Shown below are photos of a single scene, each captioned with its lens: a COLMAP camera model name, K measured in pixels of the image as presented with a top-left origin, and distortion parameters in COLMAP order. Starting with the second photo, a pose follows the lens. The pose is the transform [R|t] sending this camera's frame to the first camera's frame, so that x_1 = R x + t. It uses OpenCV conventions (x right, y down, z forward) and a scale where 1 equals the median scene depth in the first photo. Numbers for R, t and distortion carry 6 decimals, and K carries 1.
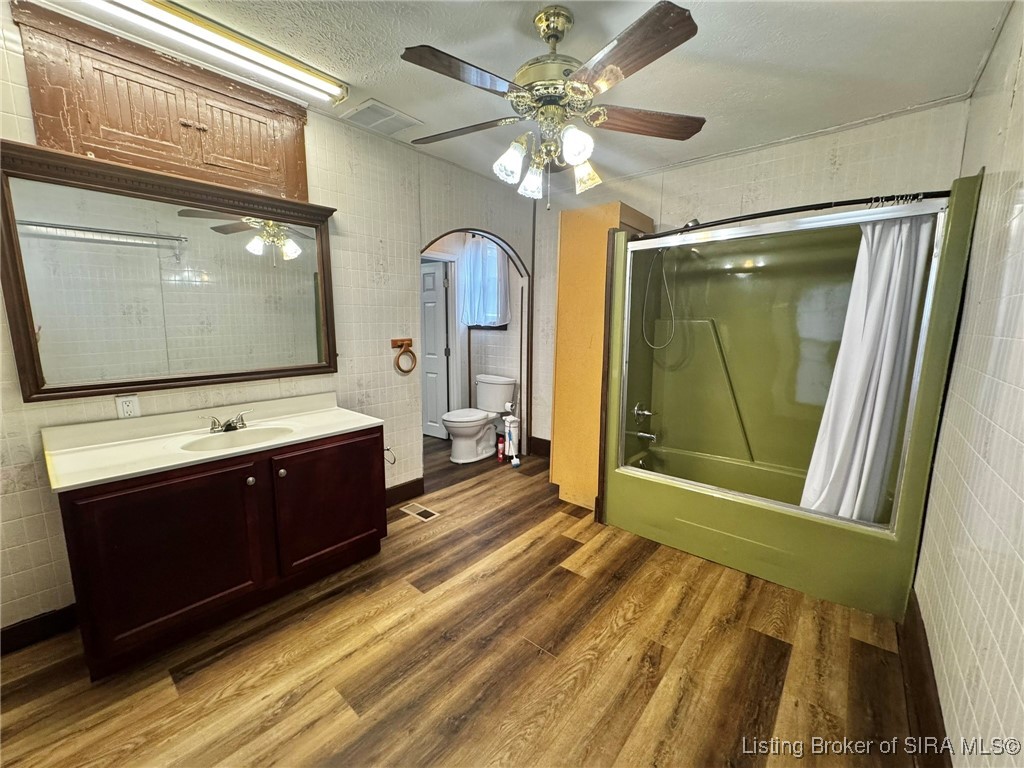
lens RADIAL K [[410.0, 0, 510.8], [0, 410.0, 387.2], [0, 0, 1]] dist [-0.004378, 0.000929]
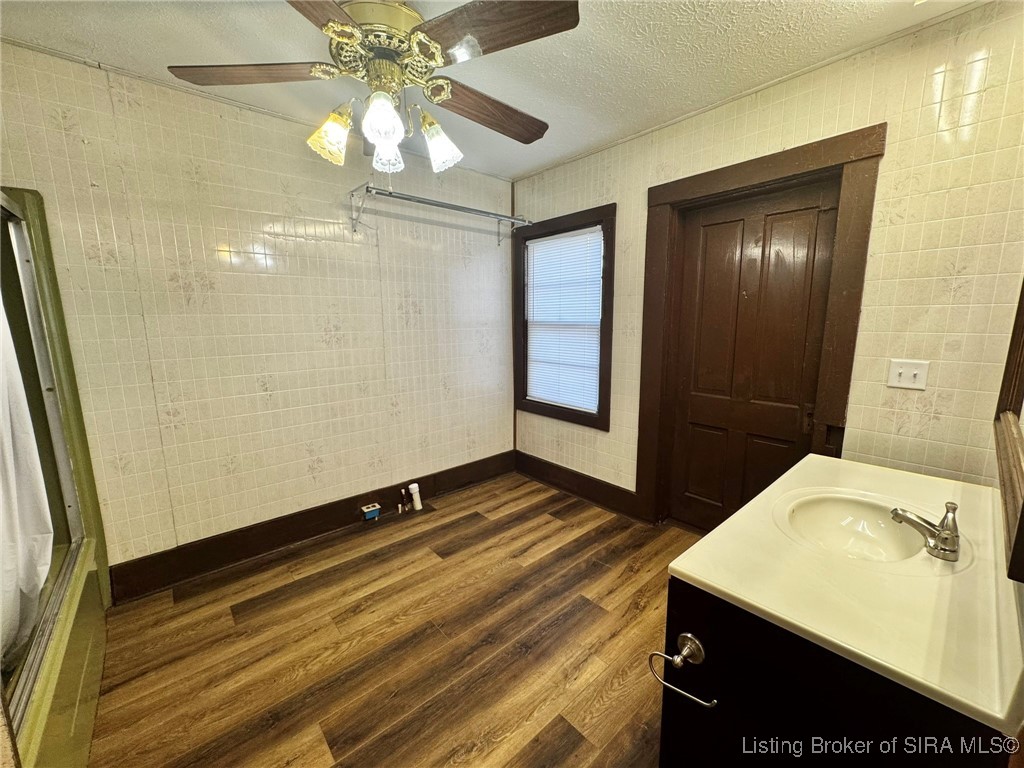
lens RADIAL K [[410.0, 0, 508.7], [0, 410.0, 380.6], [0, 0, 1]] dist [-0.004378, 0.000929]
pose [[-0.987945, -0.022582, 0.153151, -0.244071], [0.025563, 0.951924, 0.305266, -0.299248], [-0.152682, 0.305501, -0.939871, 1.672889]]
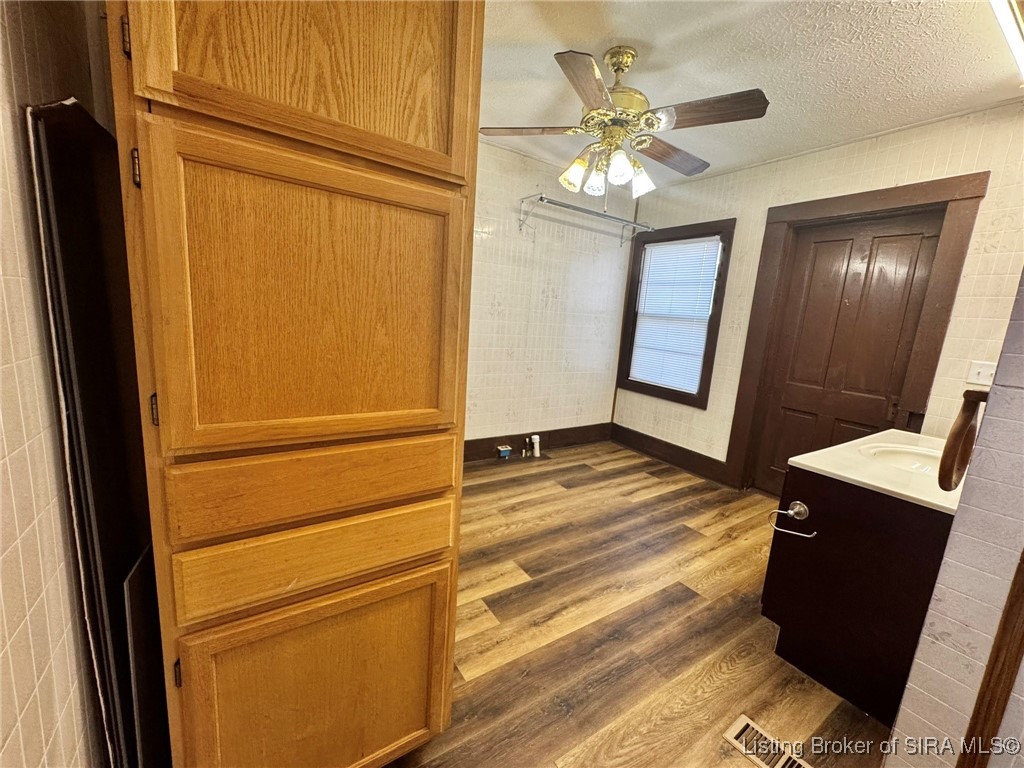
lens RADIAL K [[410.0, 0, 510.8], [0, 410.0, 381.0], [0, 0, 1]] dist [-0.004378, 0.000929]
pose [[-0.953696, -0.123642, 0.274184, -0.033965], [-0.032026, 0.948161, 0.316173, -0.309195], [-0.299063, 0.292752, -0.908217, 2.116834]]
